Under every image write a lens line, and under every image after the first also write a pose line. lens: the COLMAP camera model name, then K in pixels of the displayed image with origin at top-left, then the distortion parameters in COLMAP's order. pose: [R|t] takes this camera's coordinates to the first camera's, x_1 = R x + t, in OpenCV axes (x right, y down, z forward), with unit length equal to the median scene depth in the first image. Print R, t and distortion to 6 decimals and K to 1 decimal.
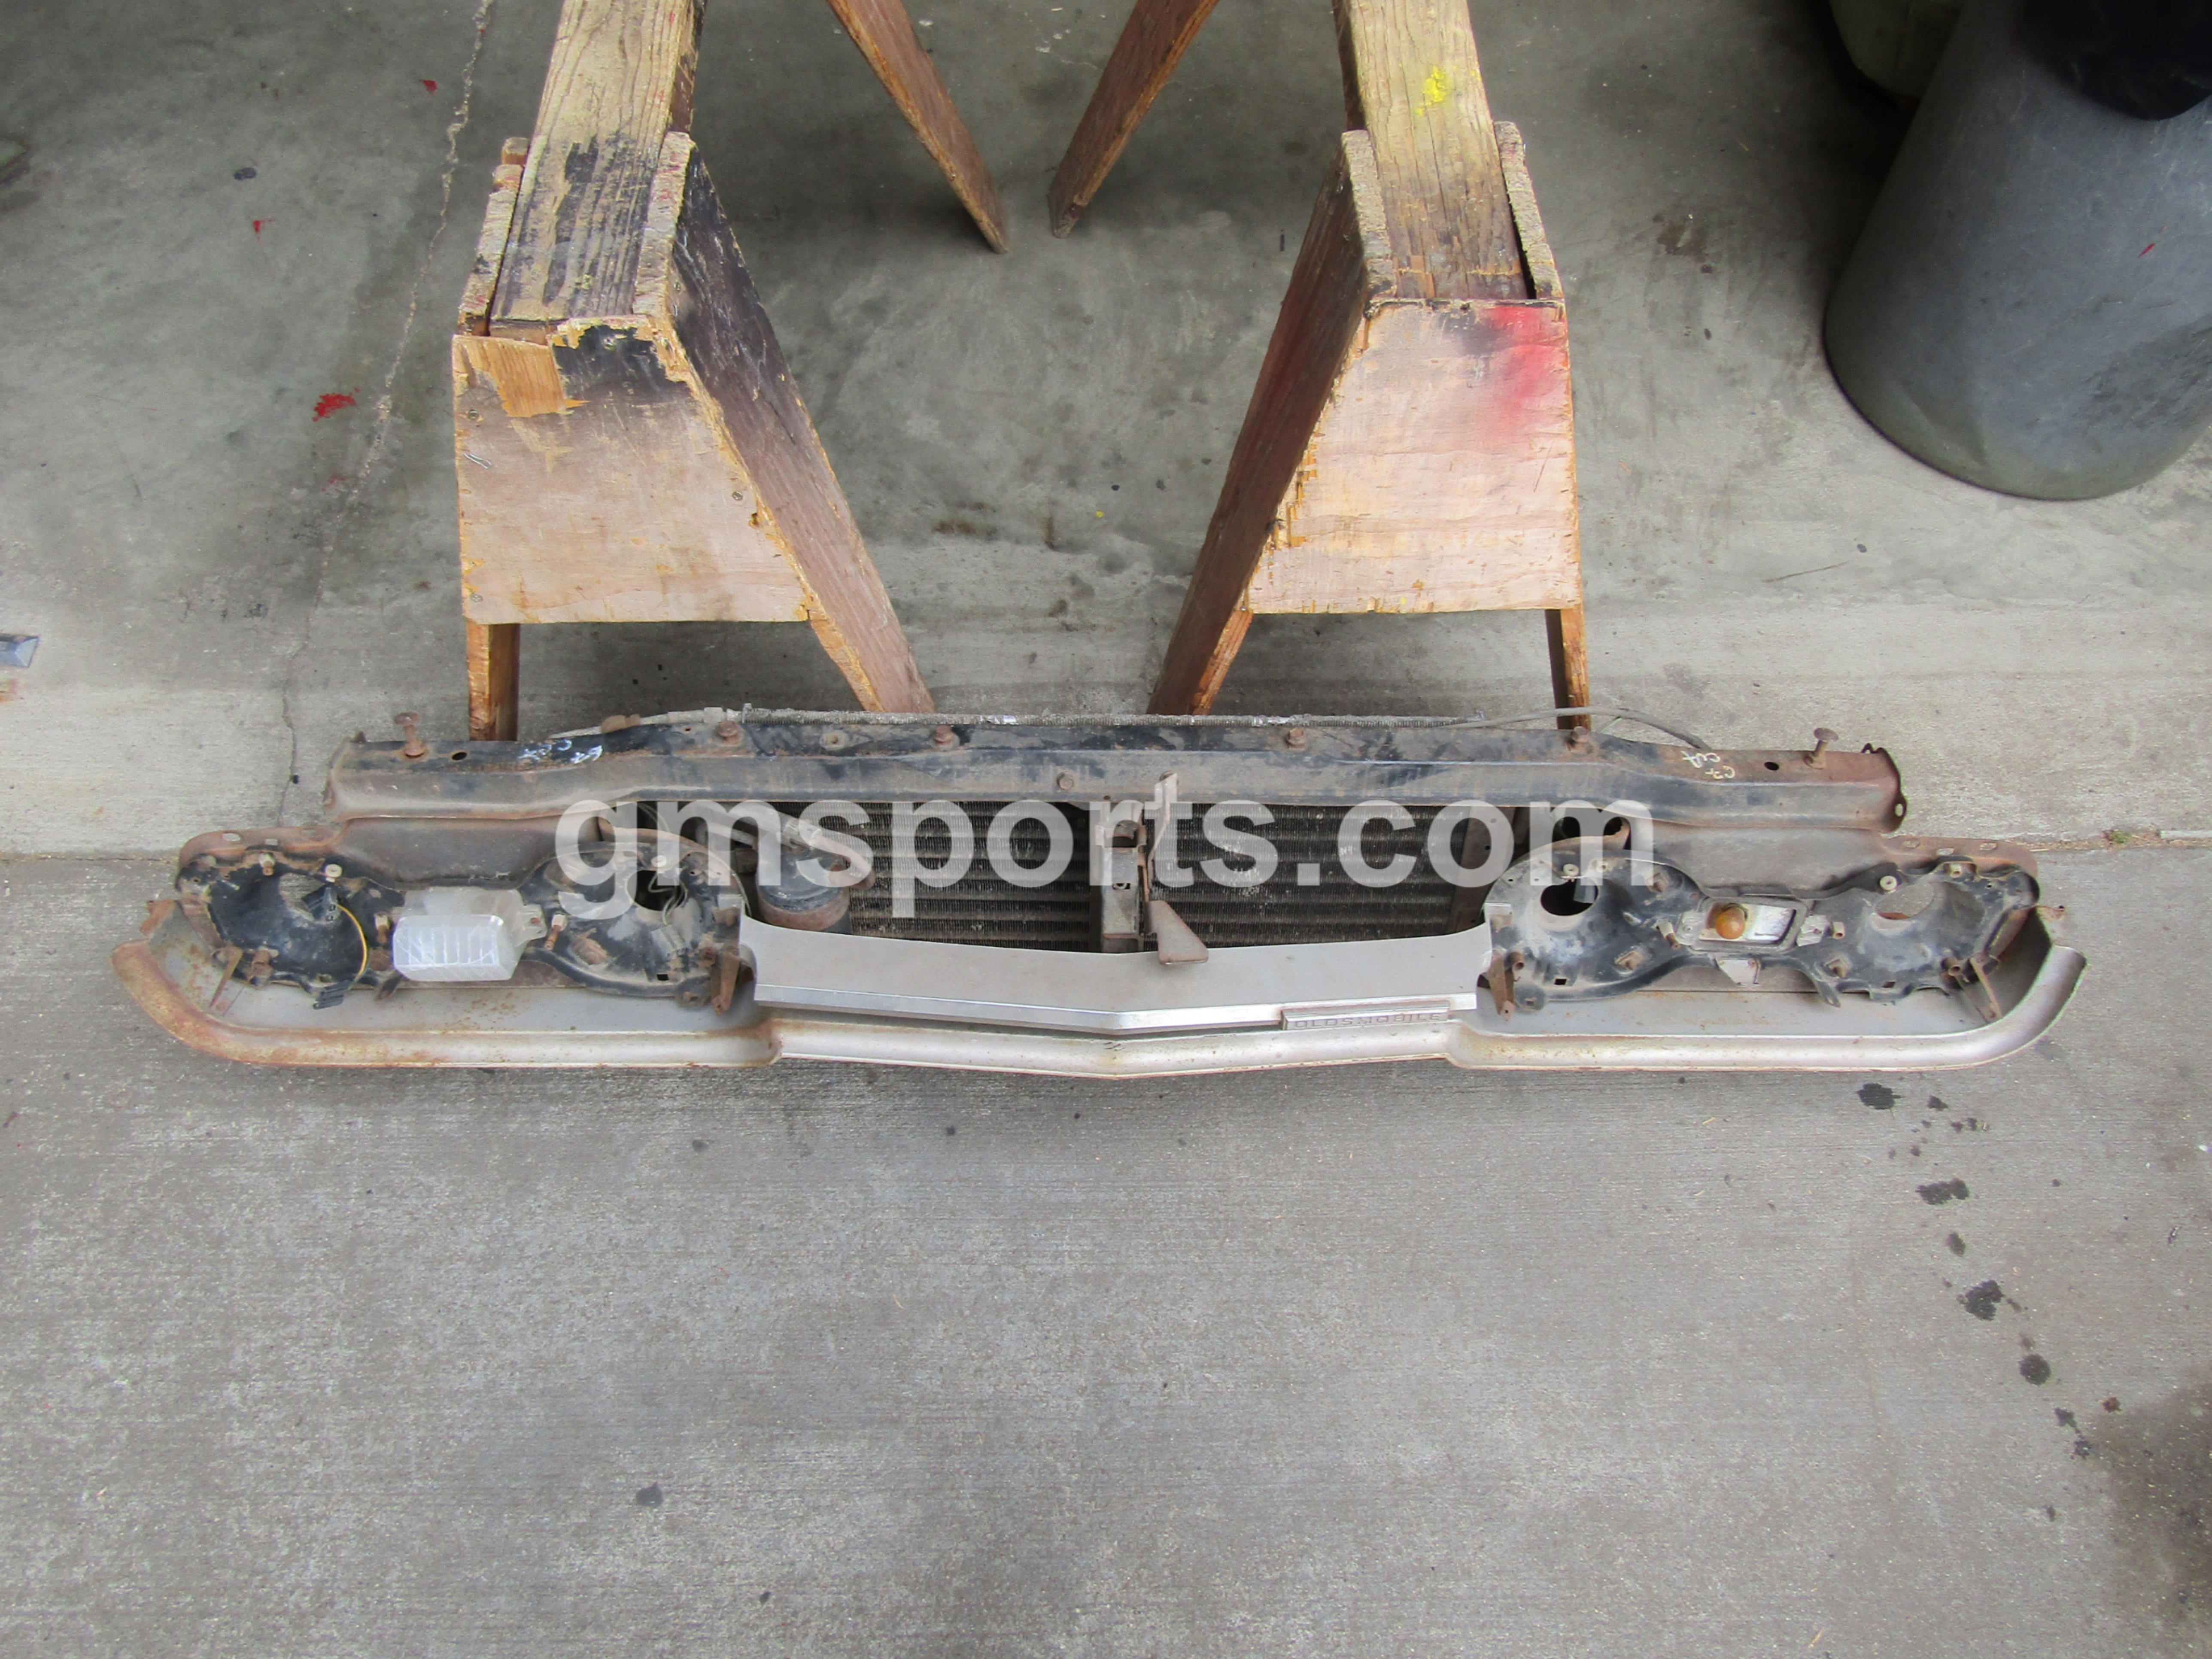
lens RADIAL K [[1578.0, 0, 1104.9], [0, 1578.0, 819.5], [0, 0, 1]] dist [-0.007061, 0.002113]
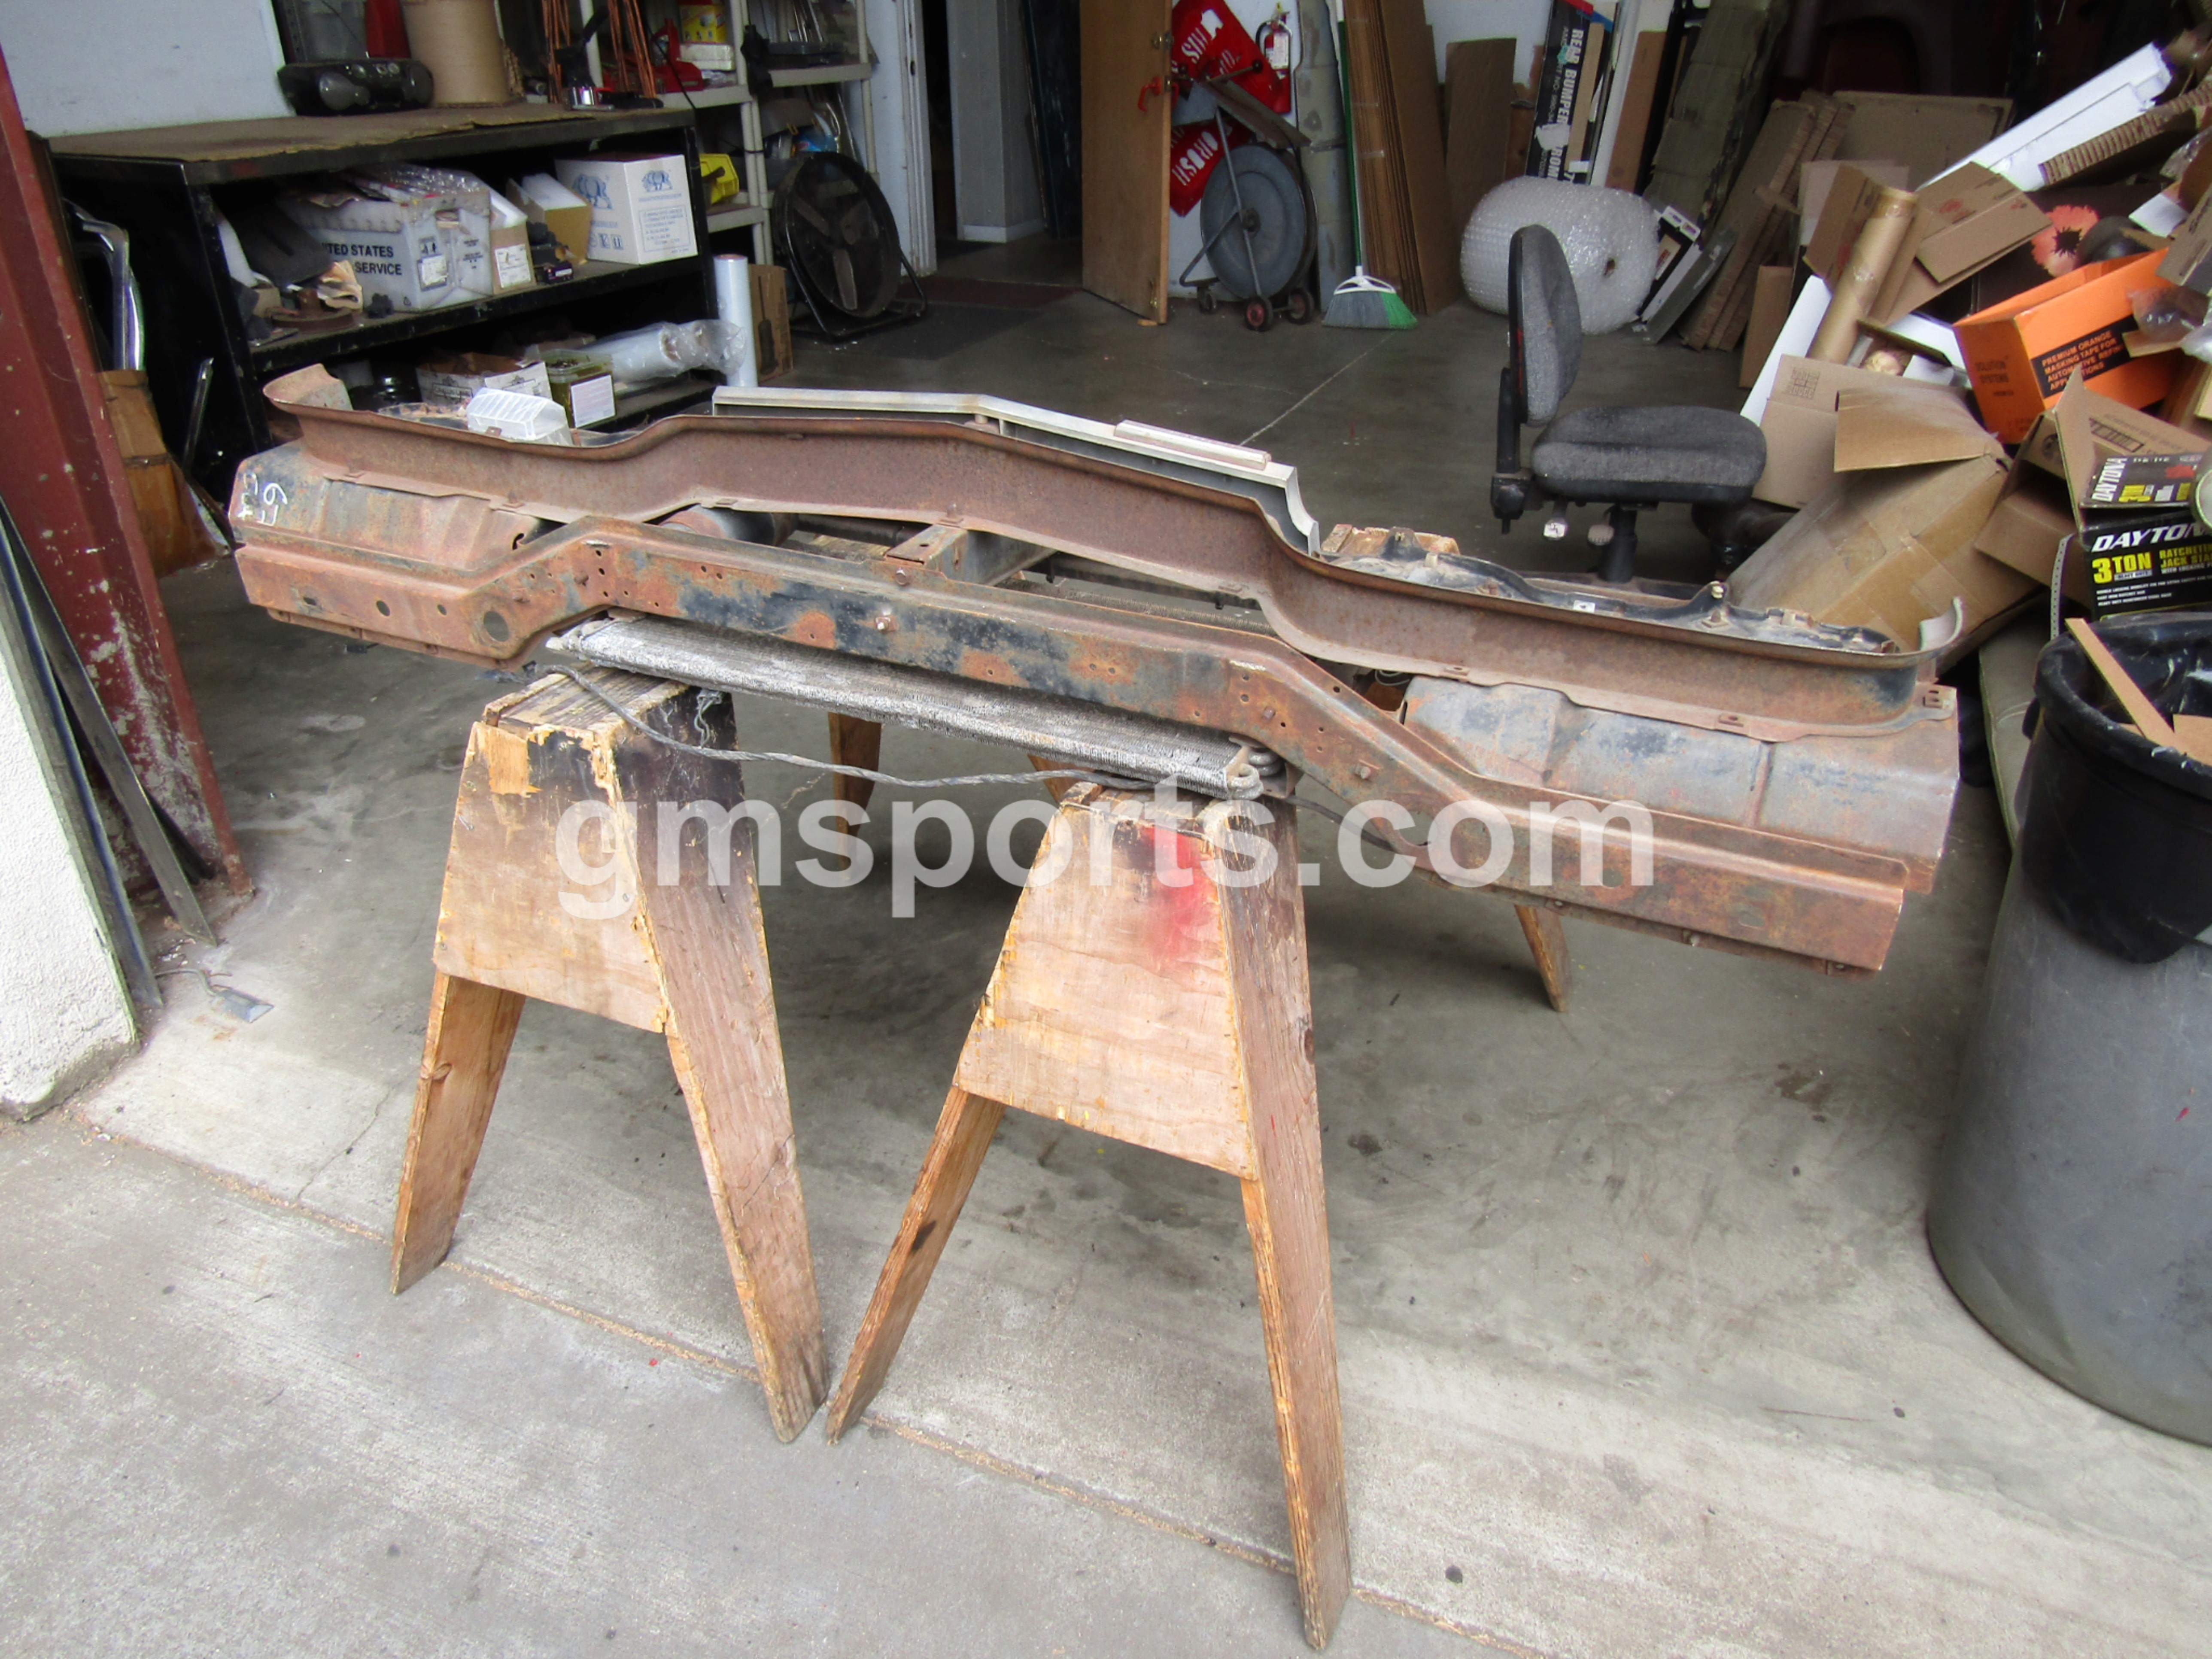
lens RADIAL K [[1578.0, 0, 1112.9], [0, 1578.0, 836.8], [0, 0, 1]] dist [-0.007061, 0.002113]
pose [[0.912070, 0.180590, -0.368123, 0.429897], [-0.350553, 0.809140, -0.471598, 0.154418], [0.212698, 0.559178, 0.801299, 0.068400]]
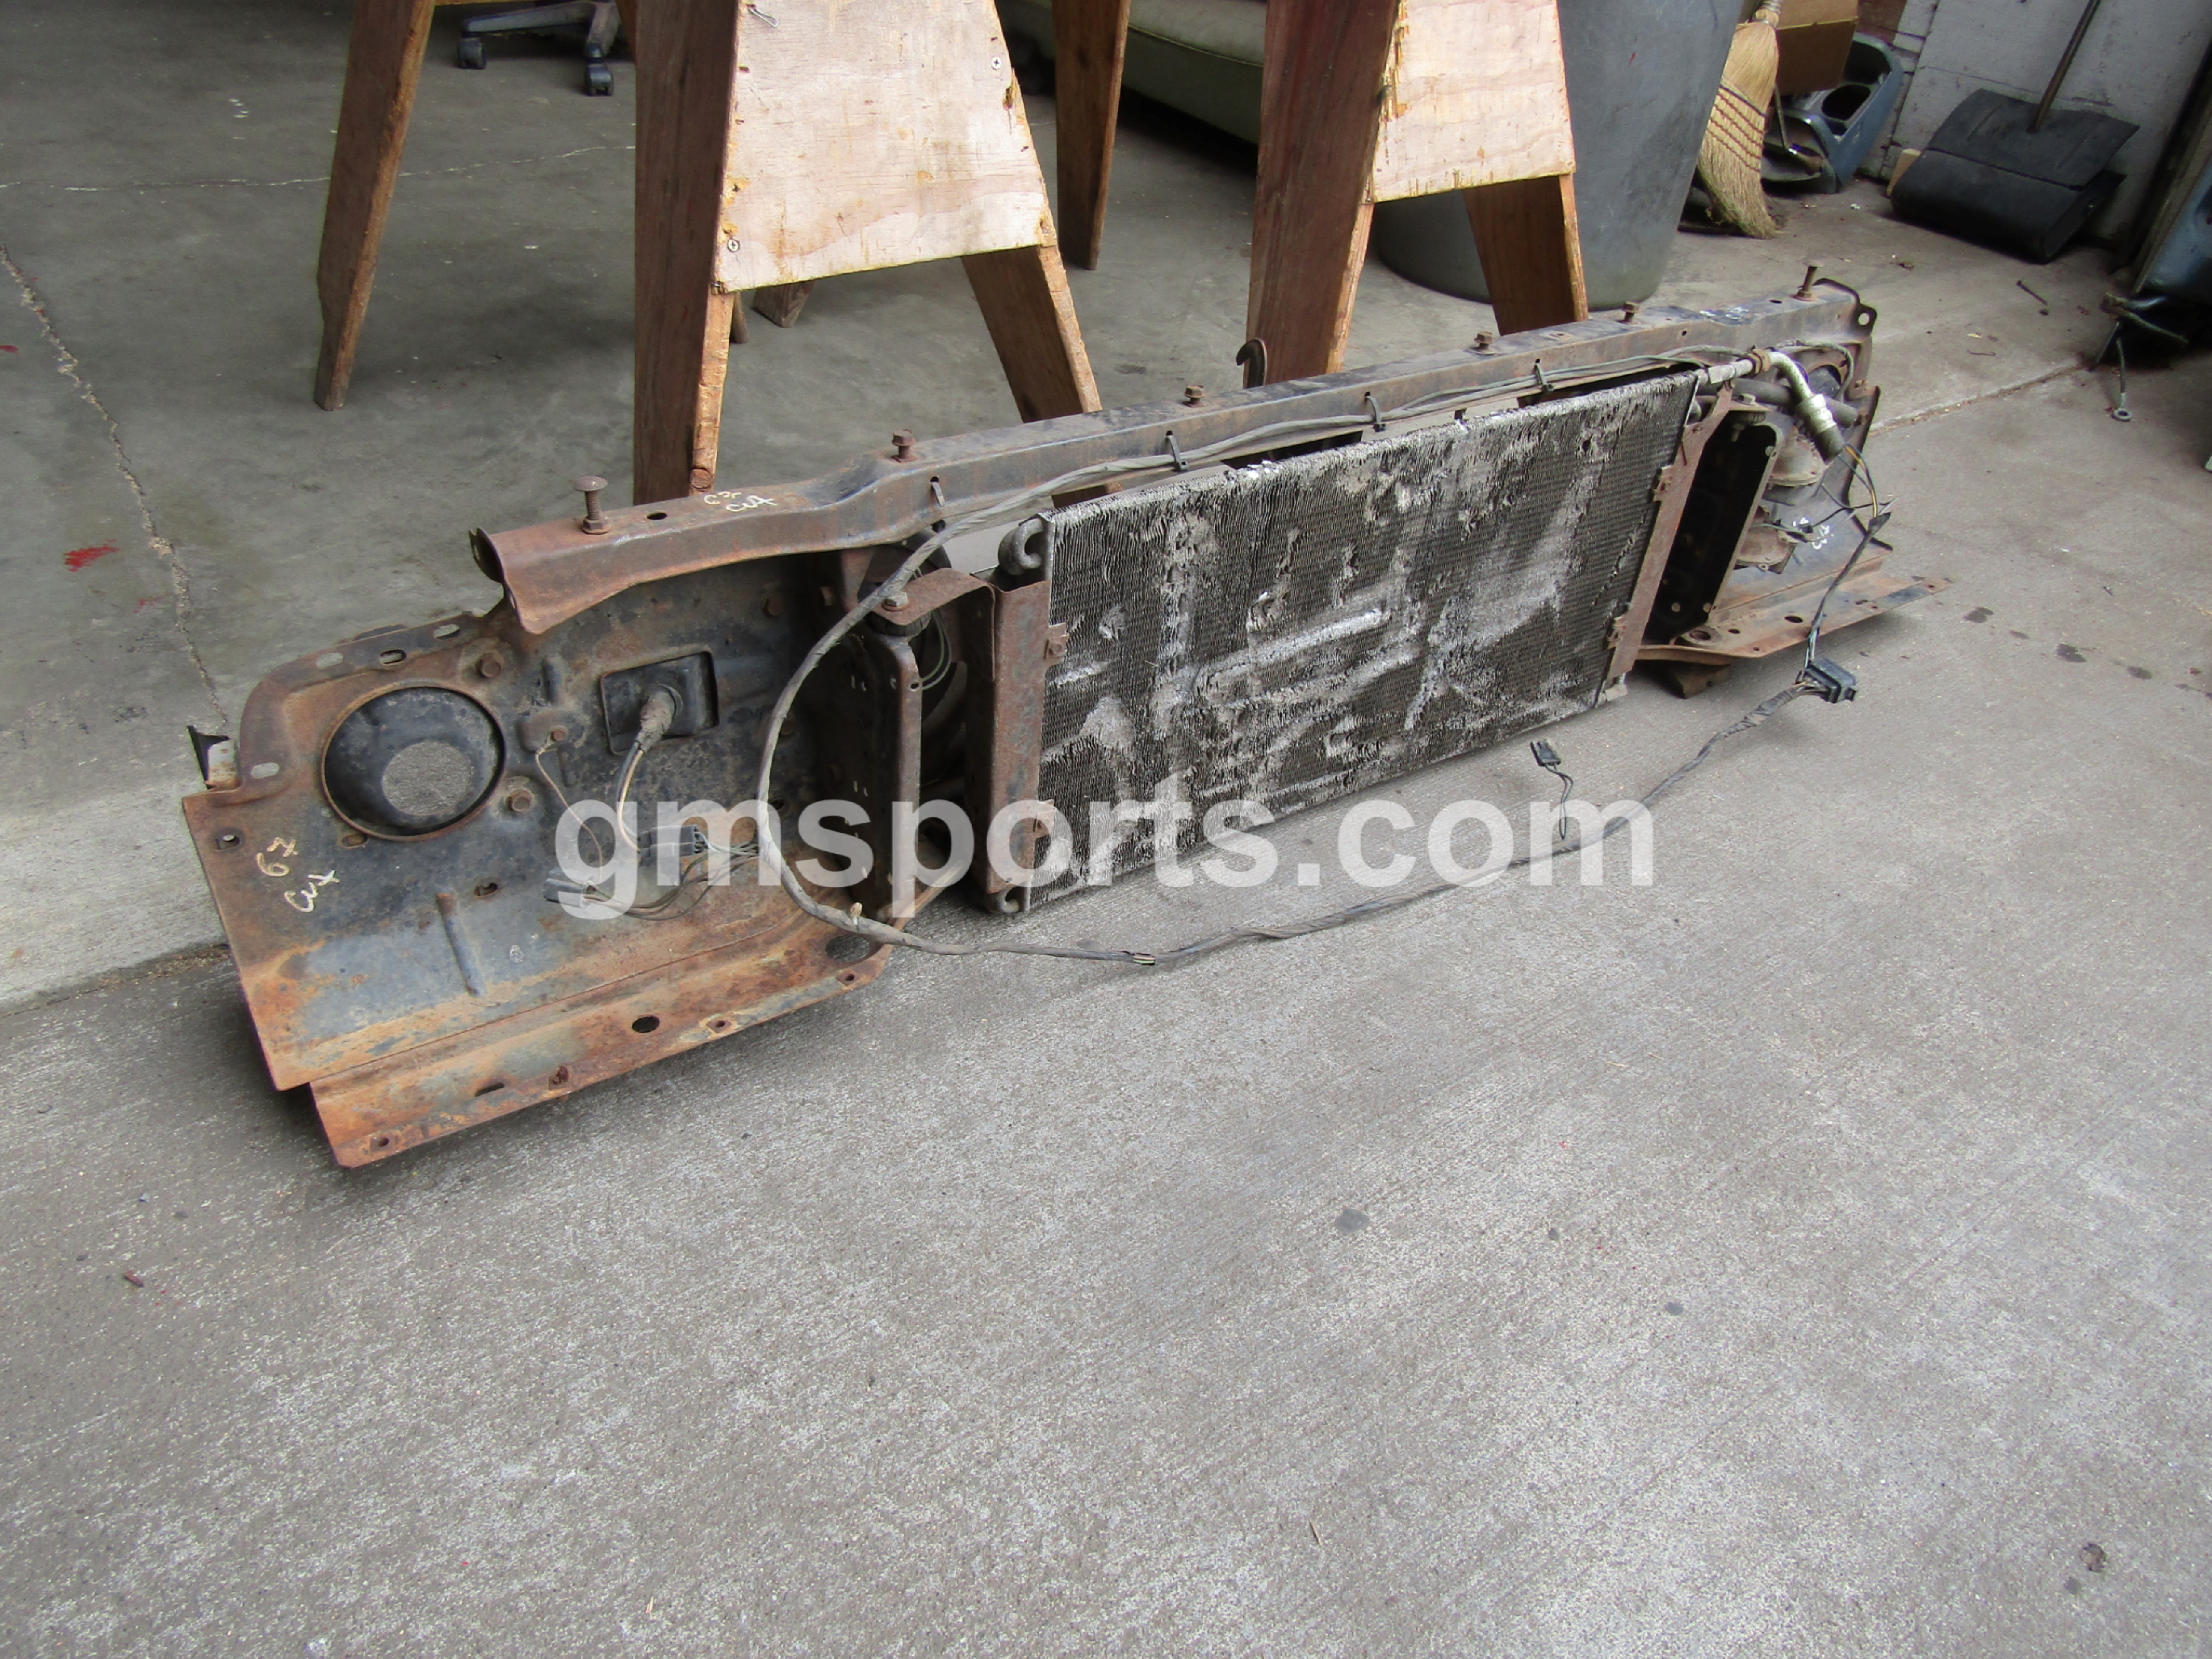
lens RADIAL K [[1578.0, 0, 1124.7], [0, 1578.0, 812.8], [0, 0, 1]] dist [-0.007061, 0.002113]
pose [[0.818555, -0.306858, 0.485599, -0.618218], [0.471597, 0.841650, -0.263100, 0.375085], [-0.327970, 0.444369, 0.833650, 0.295023]]
